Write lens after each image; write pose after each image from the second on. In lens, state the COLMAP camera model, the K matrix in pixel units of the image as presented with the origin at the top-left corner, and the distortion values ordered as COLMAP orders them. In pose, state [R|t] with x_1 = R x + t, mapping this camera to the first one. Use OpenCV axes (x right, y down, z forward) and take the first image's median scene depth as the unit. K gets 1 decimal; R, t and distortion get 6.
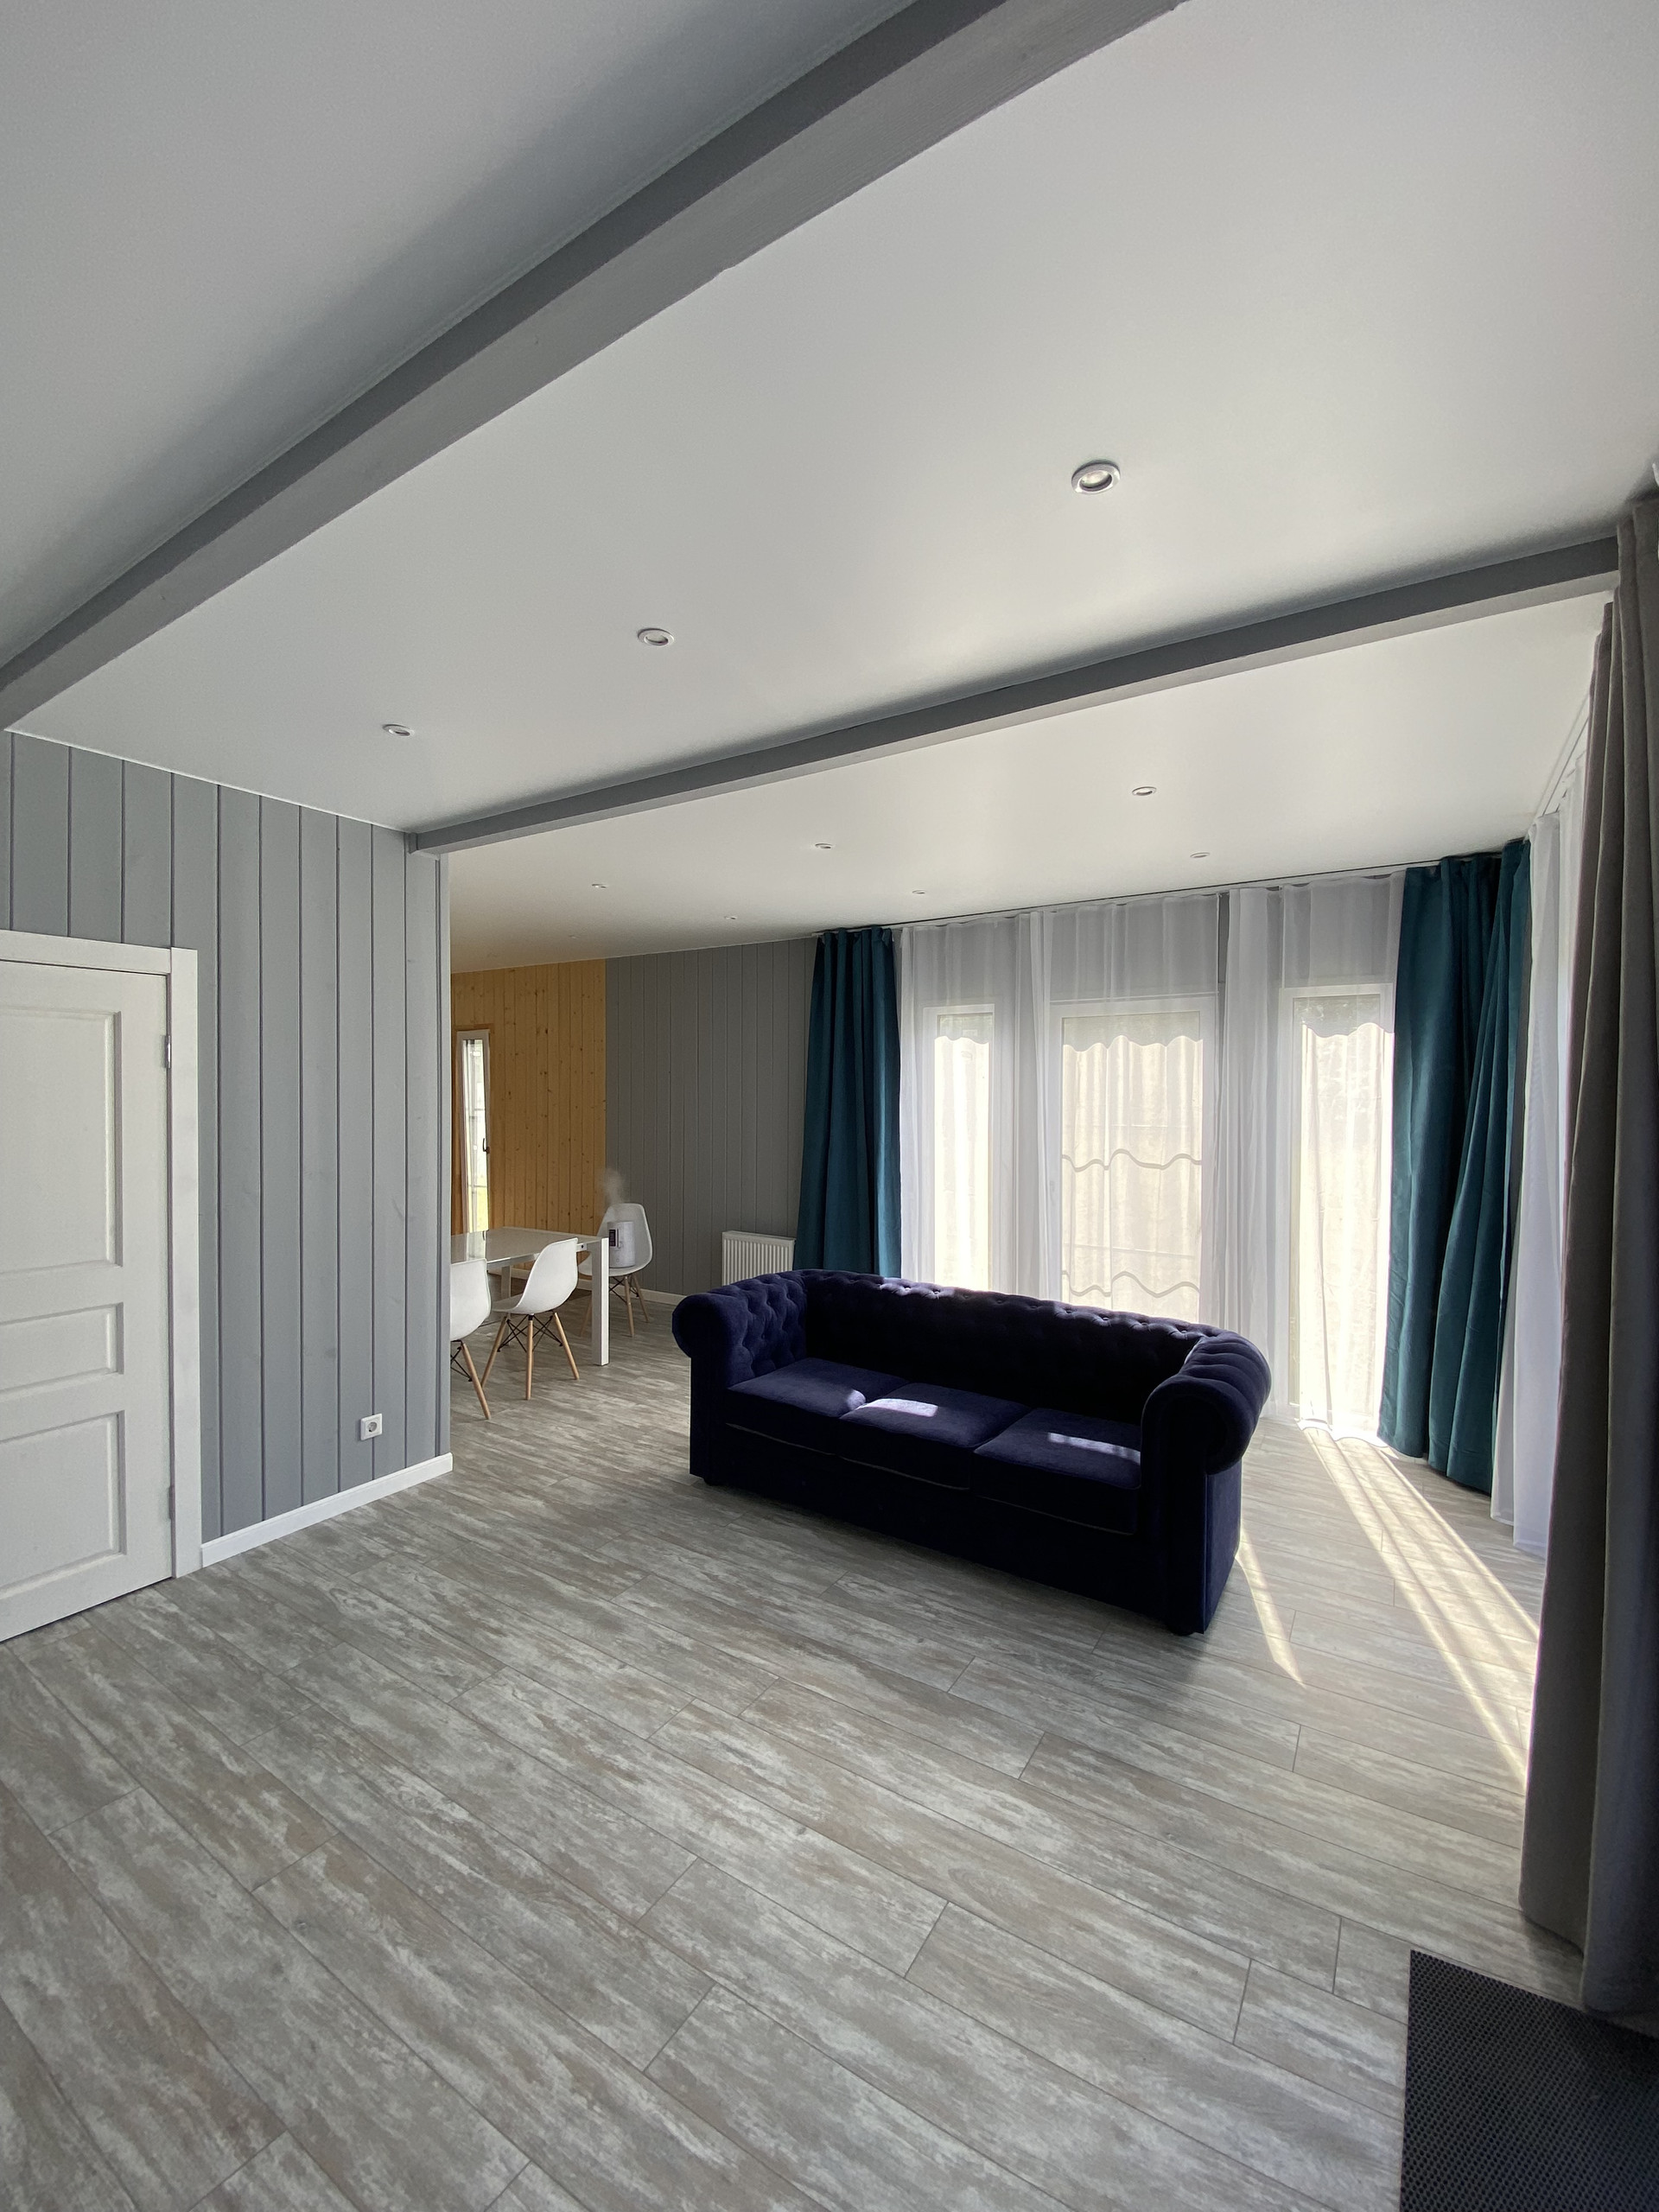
lens RADIAL K [[900.4, 0, 837.9], [0, 900.4, 1102.2], [0, 0, 1]] dist [0.009541, -0.015243]
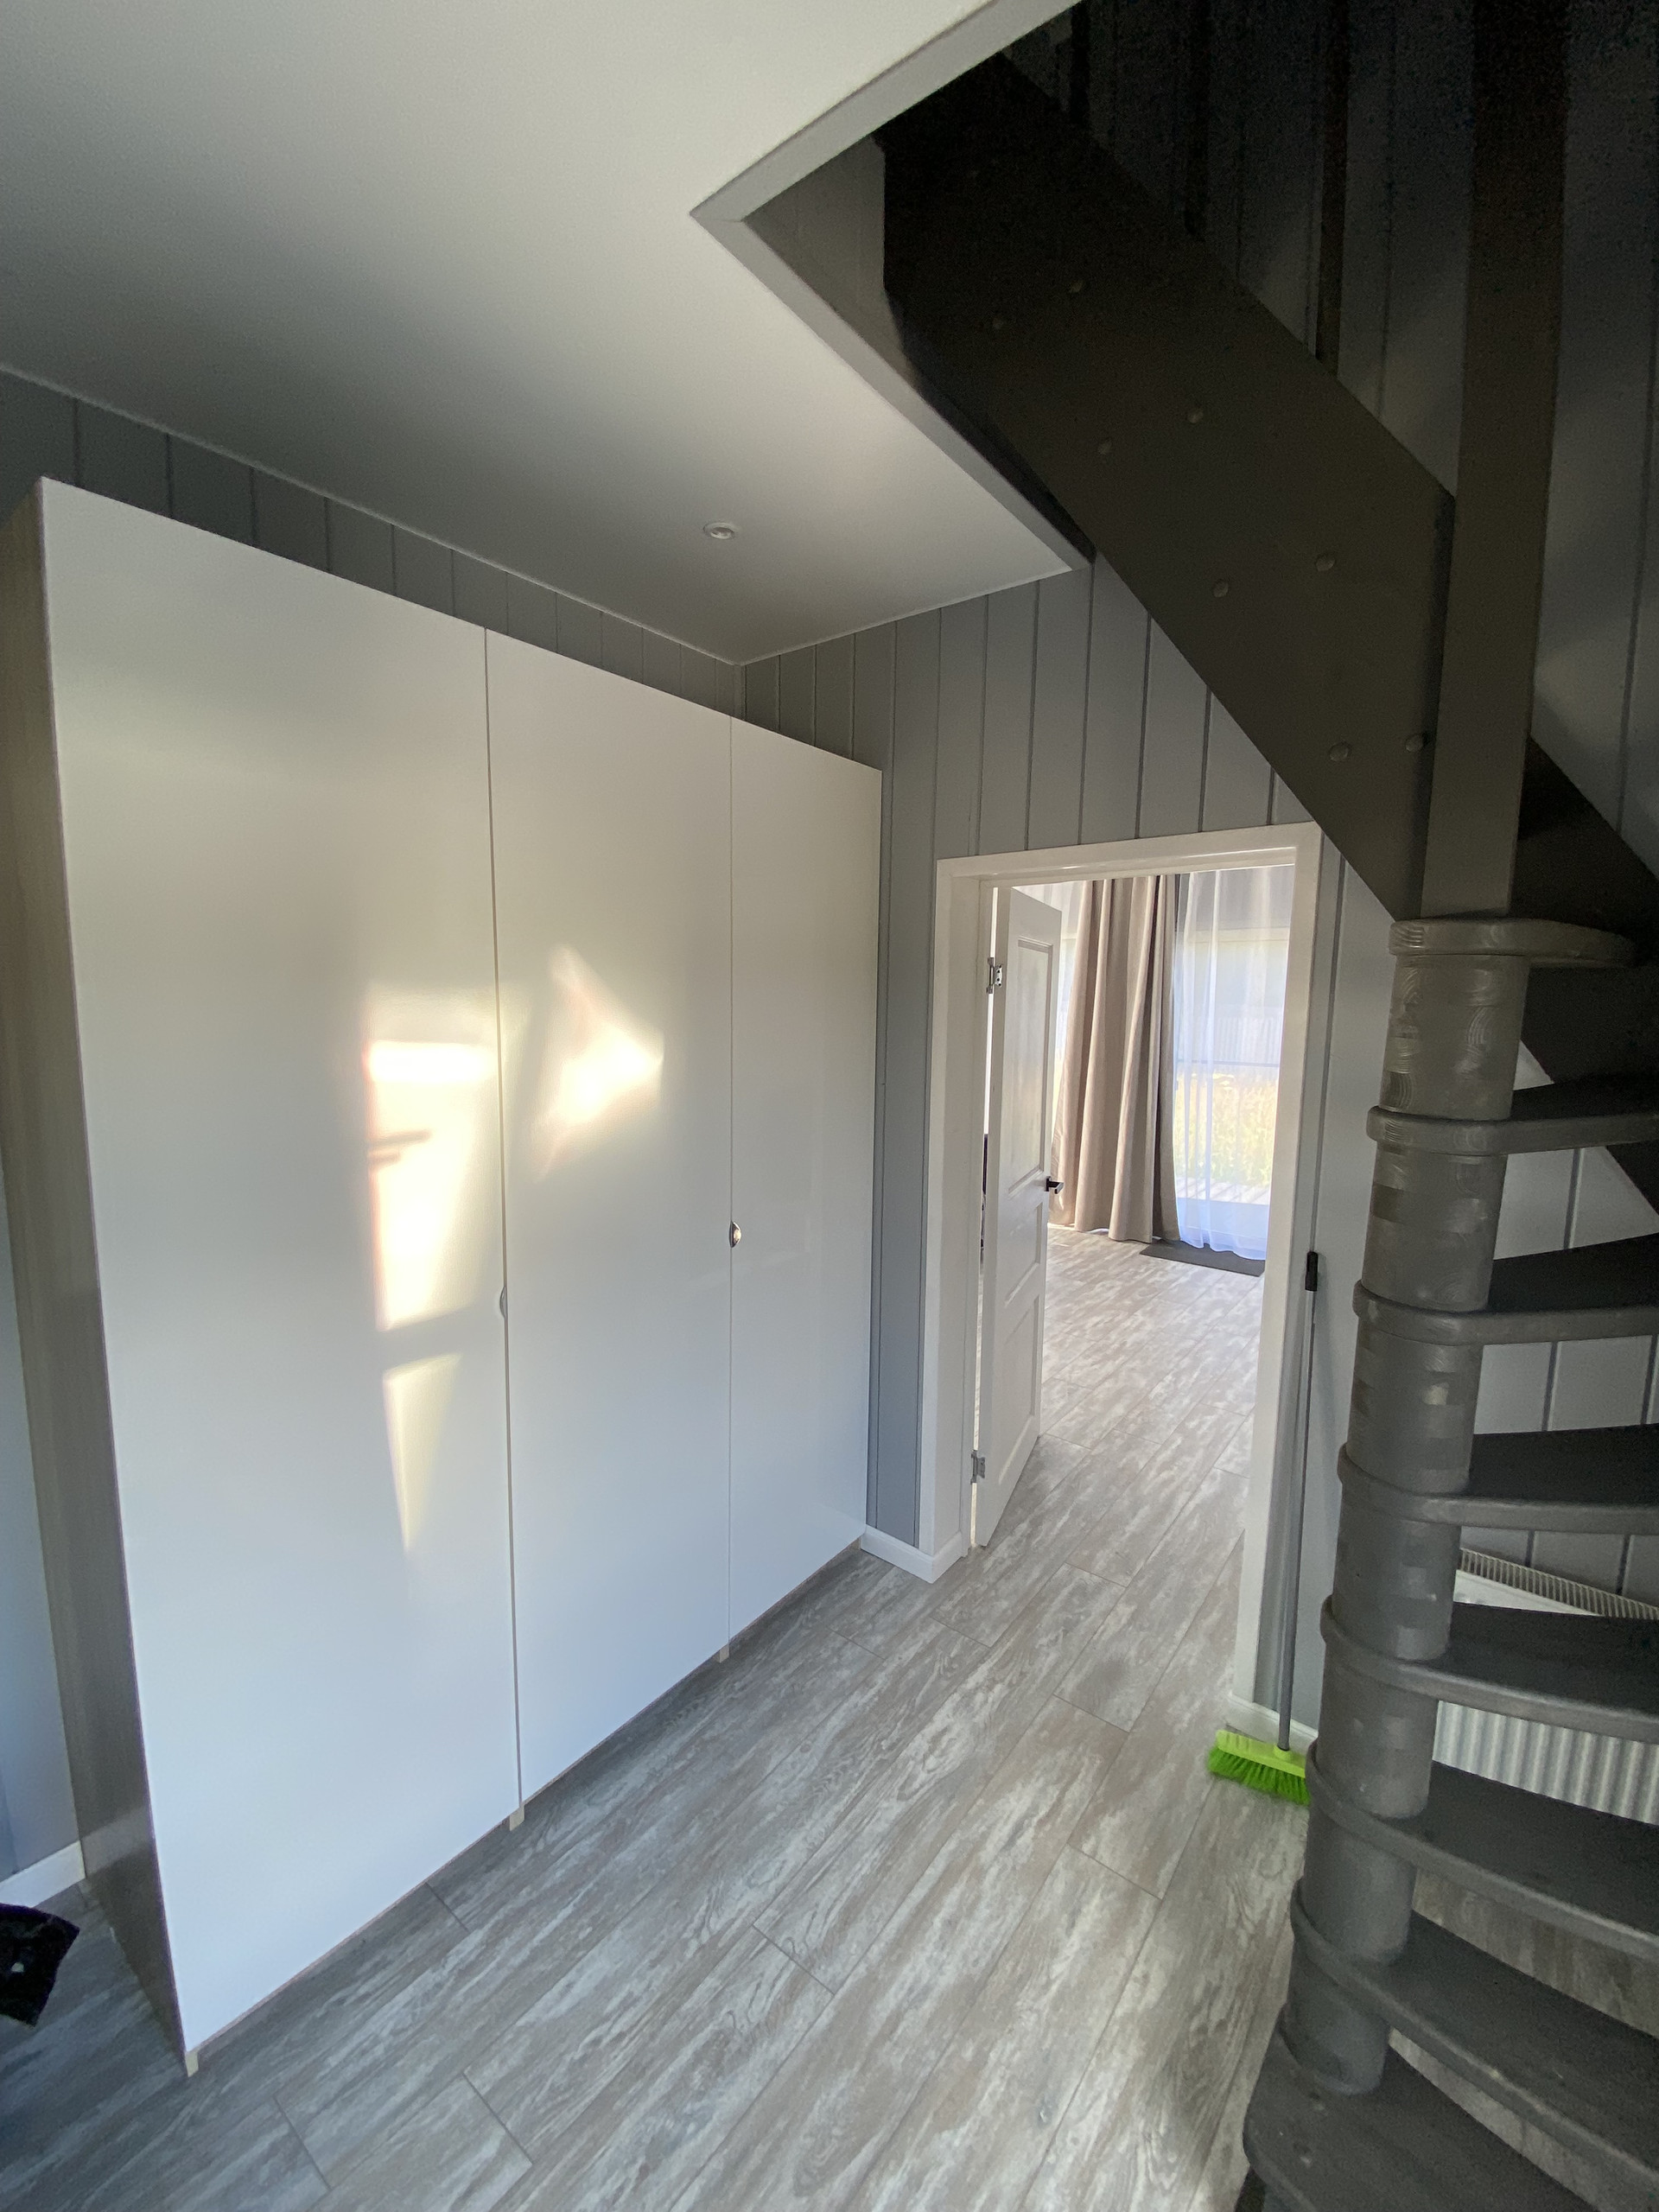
lens RADIAL K [[900.4, 0, 832.8], [0, 900.4, 1091.6], [0, 0, 1]] dist [0.009541, -0.015243]
pose [[0.090508, -0.116418, 0.989068, -2.223780], [-0.003509, 0.993100, 0.117214, -0.056466], [-0.995890, -0.014080, 0.089475, 1.466735]]
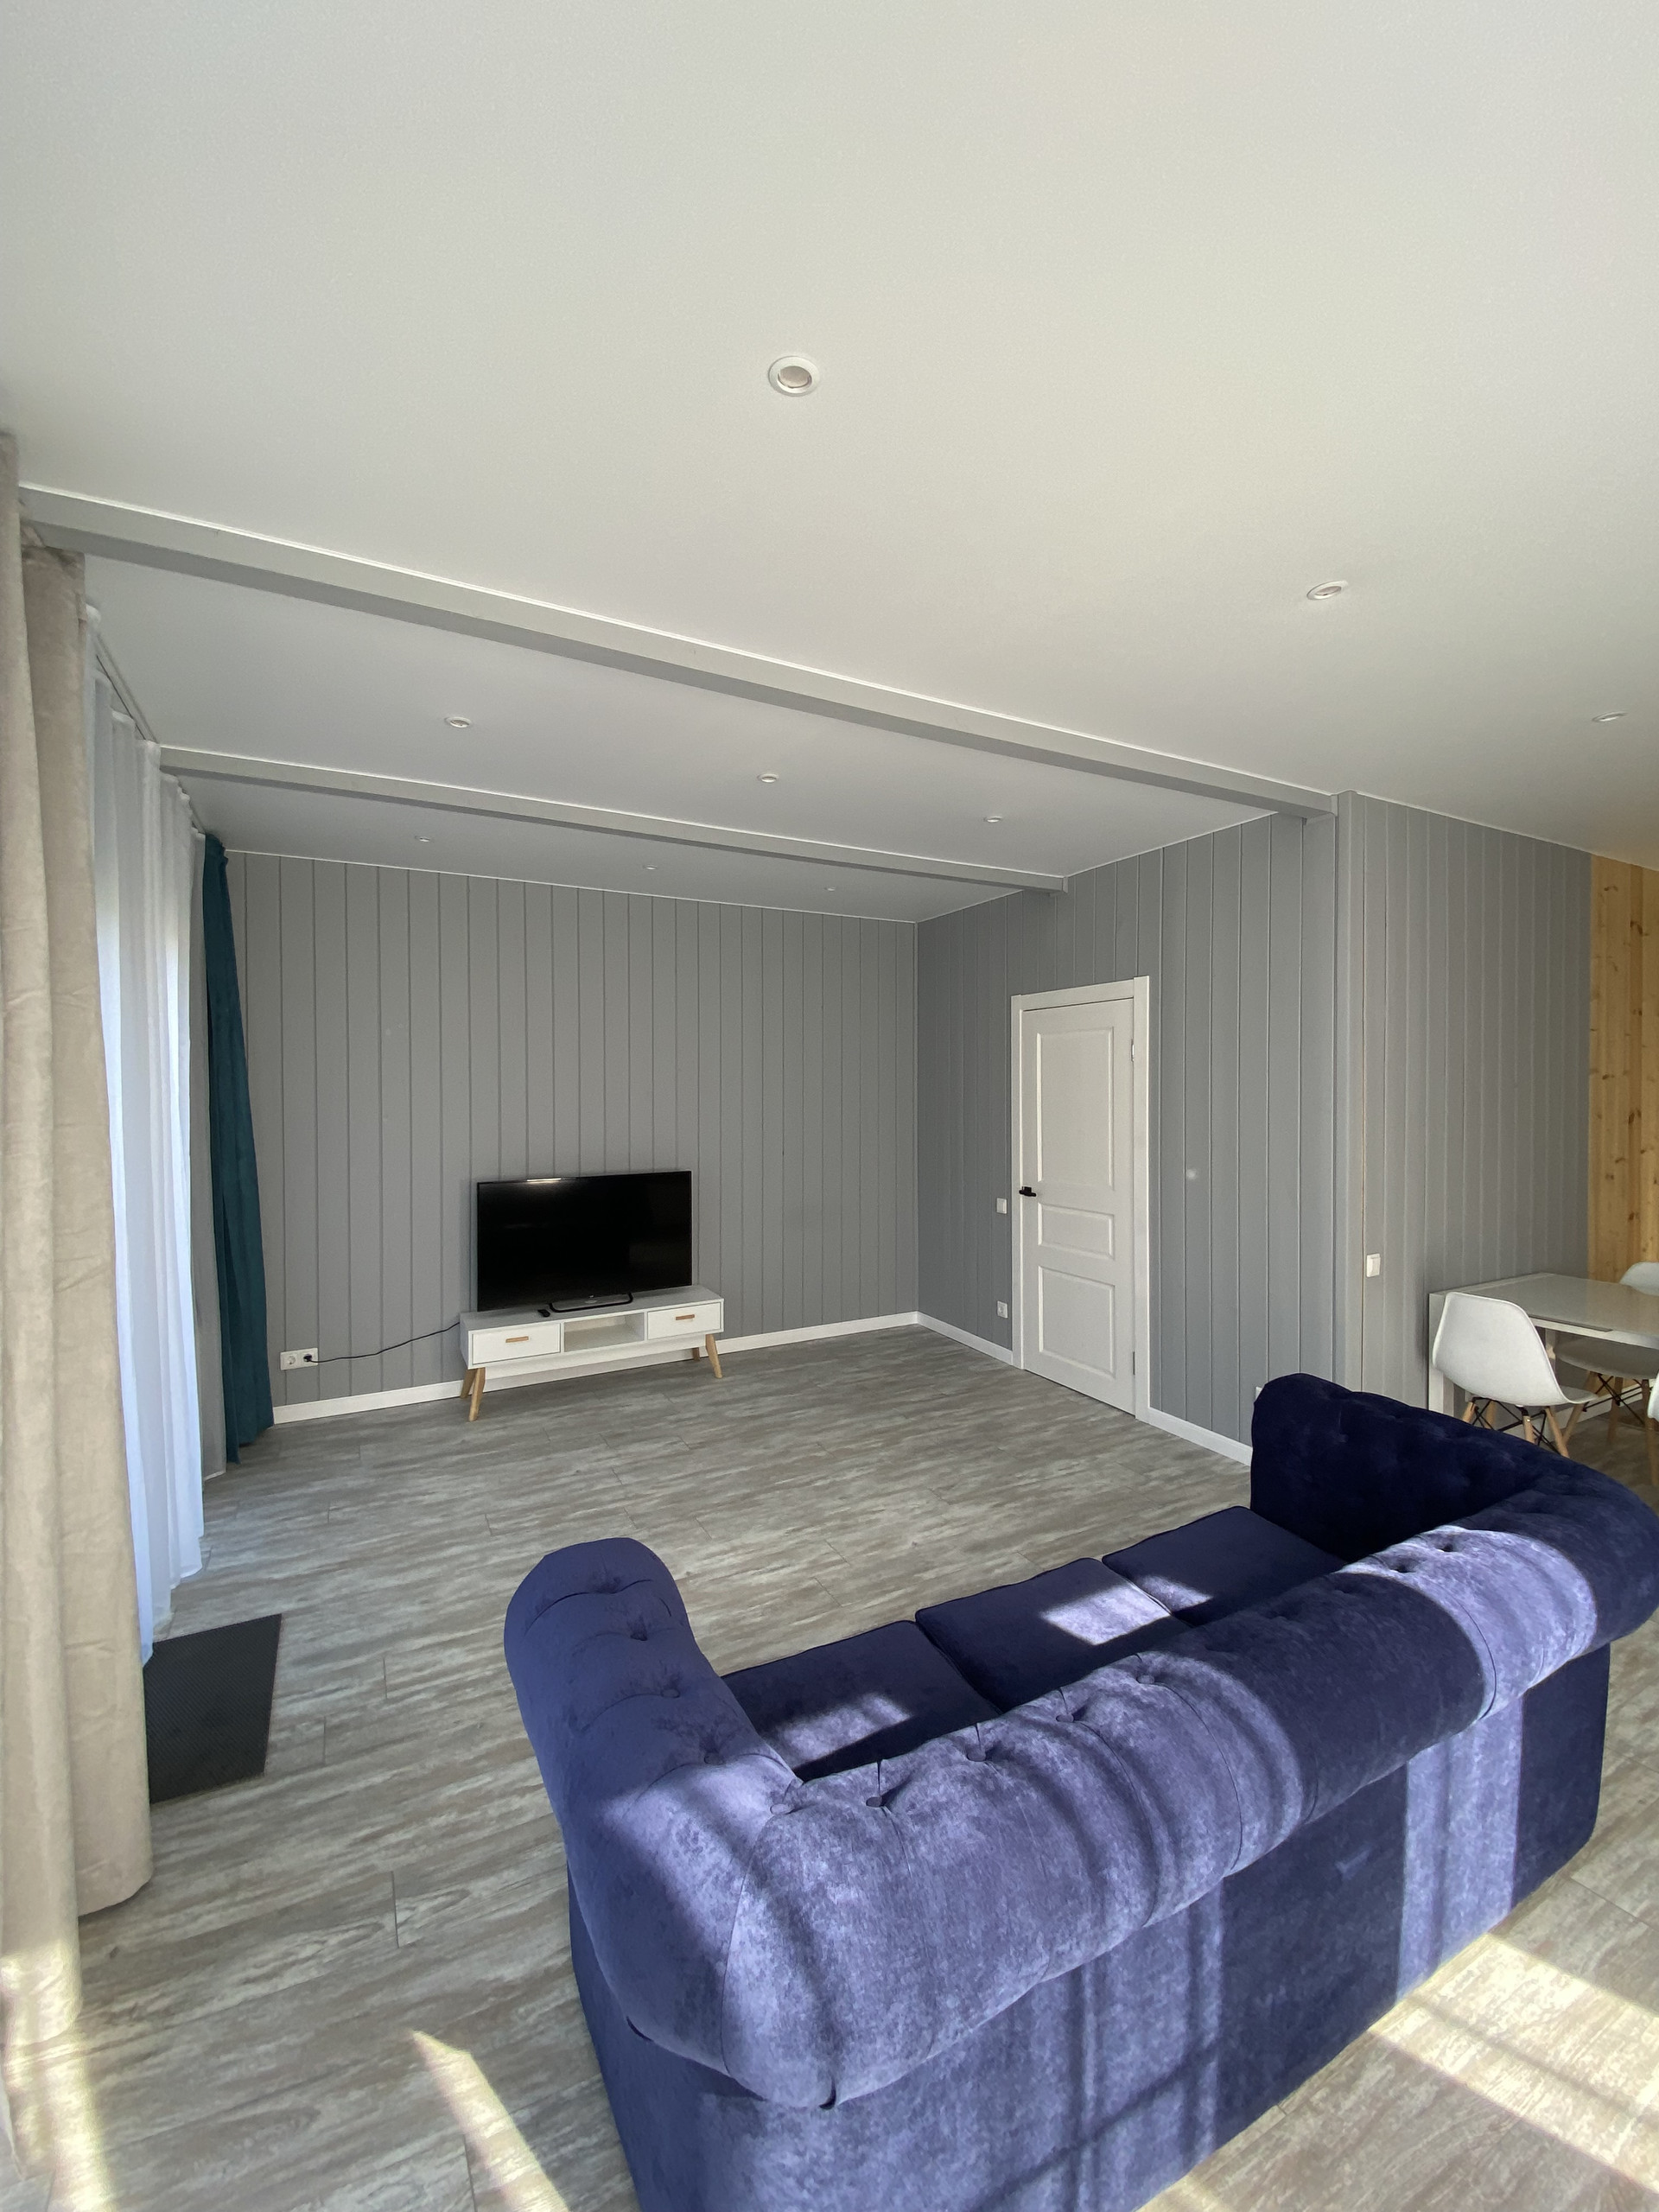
lens RADIAL K [[900.4, 0, 835.1], [0, 900.4, 1109.9], [0, 0, 1]] dist [0.009541, -0.015243]
pose [[-0.489689, 0.022092, -0.871617, 1.019991], [-0.015207, 0.999310, 0.033873, -0.001838], [0.871764, 0.029842, -0.489016, 1.751291]]
